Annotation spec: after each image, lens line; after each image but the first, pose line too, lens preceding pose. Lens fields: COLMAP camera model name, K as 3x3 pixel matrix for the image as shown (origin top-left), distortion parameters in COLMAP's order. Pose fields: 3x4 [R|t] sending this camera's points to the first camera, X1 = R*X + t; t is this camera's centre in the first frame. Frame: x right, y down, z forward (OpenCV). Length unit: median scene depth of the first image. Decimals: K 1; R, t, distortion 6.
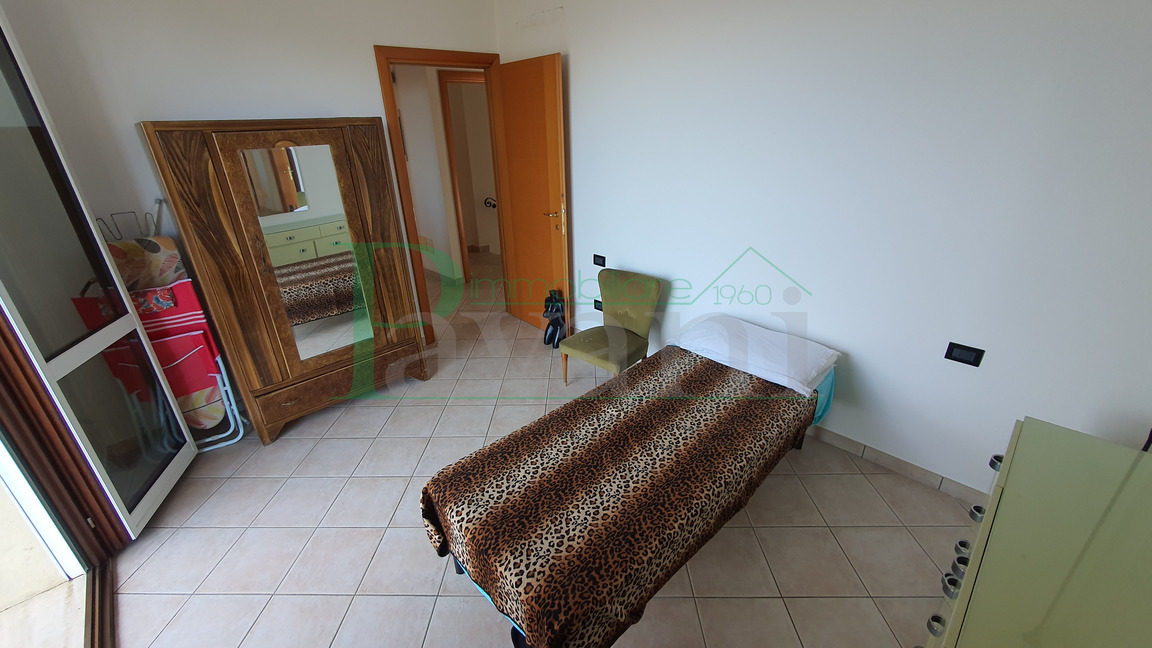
lens RADIAL K [[464.8, 0, 575.5], [0, 464.8, 306.8], [0, 0, 1]] dist [0.002258, 0.000157]
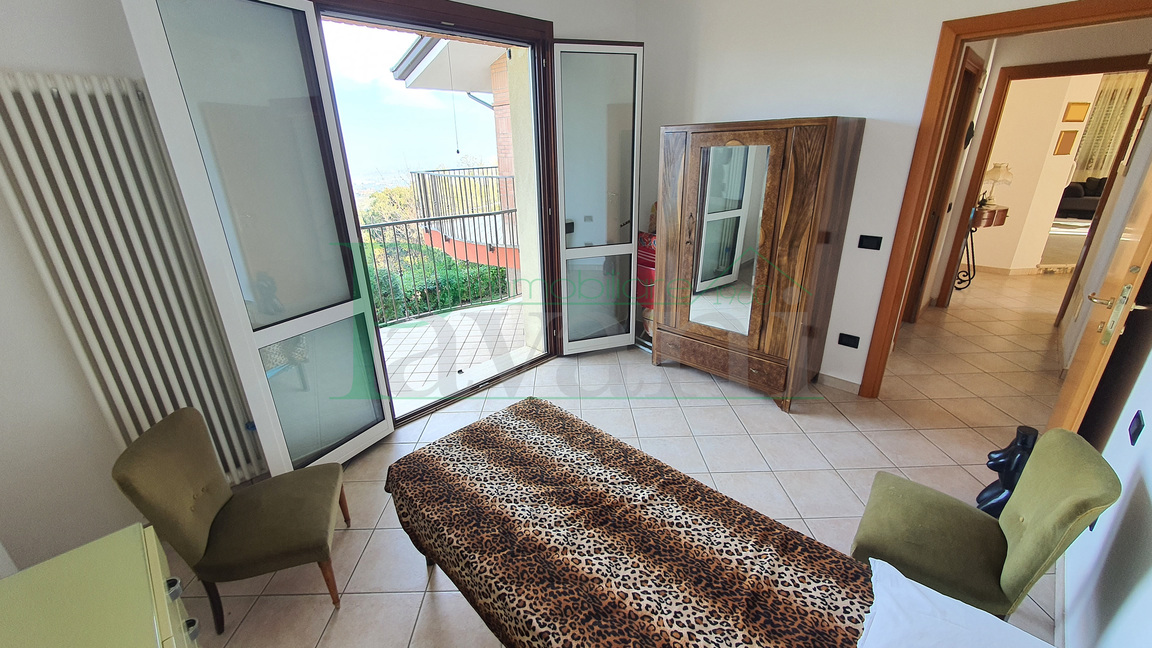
lens RADIAL K [[459.0, 0, 569.9], [0, 459.0, 326.9], [0, 0, 1]] dist [-0.017275, 0.000464]
pose [[0.028482, 0.405881, -0.913482, 0.610046], [-0.343152, 0.862287, 0.372435, -0.250515], [0.938848, 0.302856, 0.163839, 0.597669]]
